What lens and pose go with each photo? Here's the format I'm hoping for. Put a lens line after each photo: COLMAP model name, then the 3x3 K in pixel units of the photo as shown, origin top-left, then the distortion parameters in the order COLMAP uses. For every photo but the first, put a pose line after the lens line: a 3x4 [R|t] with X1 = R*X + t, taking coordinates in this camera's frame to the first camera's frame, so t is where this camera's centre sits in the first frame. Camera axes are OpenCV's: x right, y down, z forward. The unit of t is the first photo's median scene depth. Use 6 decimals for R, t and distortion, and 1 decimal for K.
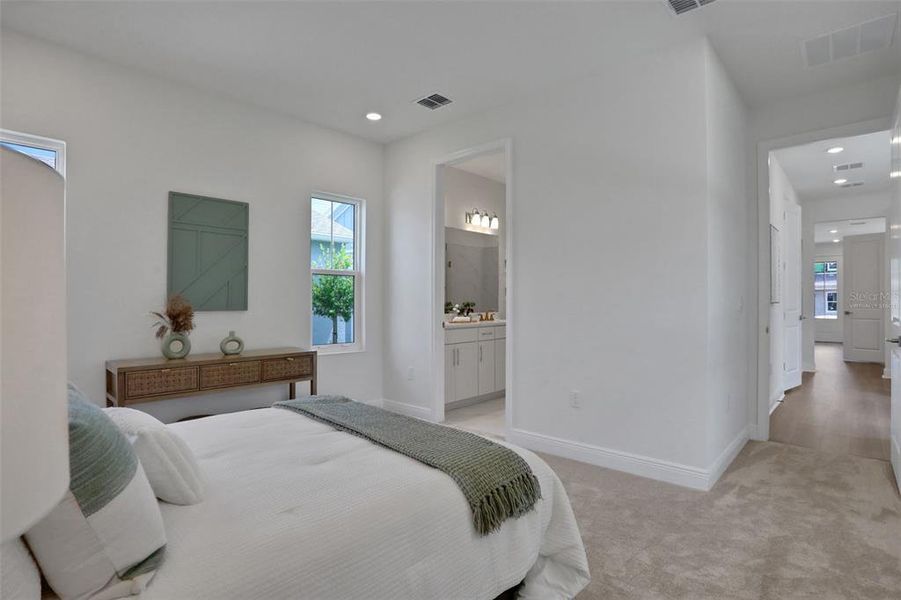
lens RADIAL K [[472.0, 0, 448.9], [0, 472.0, 303.9], [0, 0, 1]] dist [-0.031127, 0.007268]
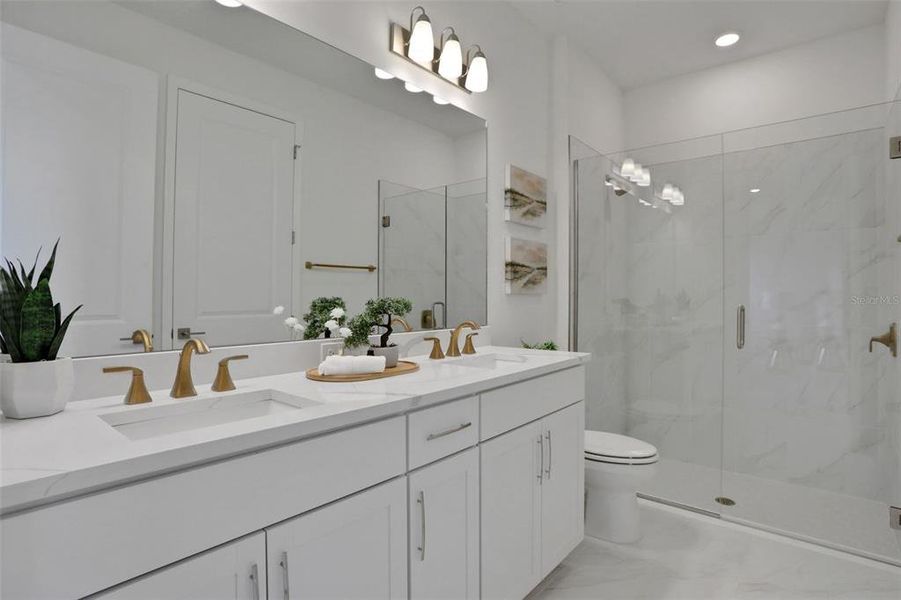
lens RADIAL K [[472.0, 0, 451.2], [0, 472.0, 293.4], [0, 0, 1]] dist [-0.031127, 0.007268]
pose [[0.999160, 0.001662, 0.040940, 0.065975], [-0.001527, 0.999993, -0.003344, -0.005990], [-0.040945, 0.003278, 0.999156, 0.685855]]
